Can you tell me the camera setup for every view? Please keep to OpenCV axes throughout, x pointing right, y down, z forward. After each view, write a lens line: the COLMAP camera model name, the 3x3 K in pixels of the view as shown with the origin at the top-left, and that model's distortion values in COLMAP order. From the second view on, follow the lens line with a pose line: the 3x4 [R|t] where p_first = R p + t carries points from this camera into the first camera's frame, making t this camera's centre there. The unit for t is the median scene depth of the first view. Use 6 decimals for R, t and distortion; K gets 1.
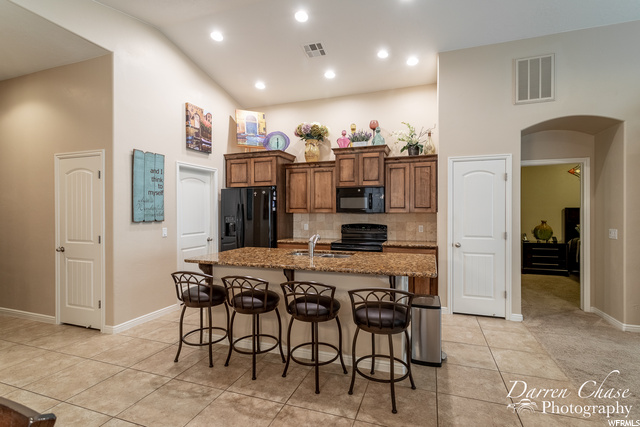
lens RADIAL K [[298.0, 0, 320.0], [0, 298.0, 213.5], [0, 0, 1]] dist [-0.000255, 0.000193]
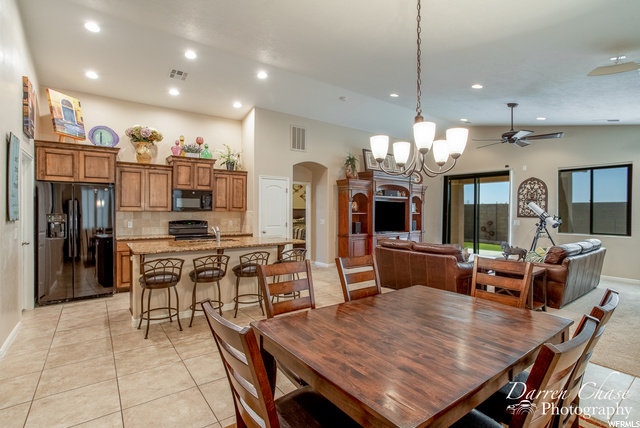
lens RADIAL K [[311.5, 0, 304.7], [0, 311.5, 212.9], [0, 0, 1]] dist [-0.057939, 0.039514]
pose [[0.581613, -0.000152, 0.813465, -0.645398], [0.000281, 1.000000, -0.000014, 0.005050], [-0.813465, 0.000237, 0.581613, -0.114221]]
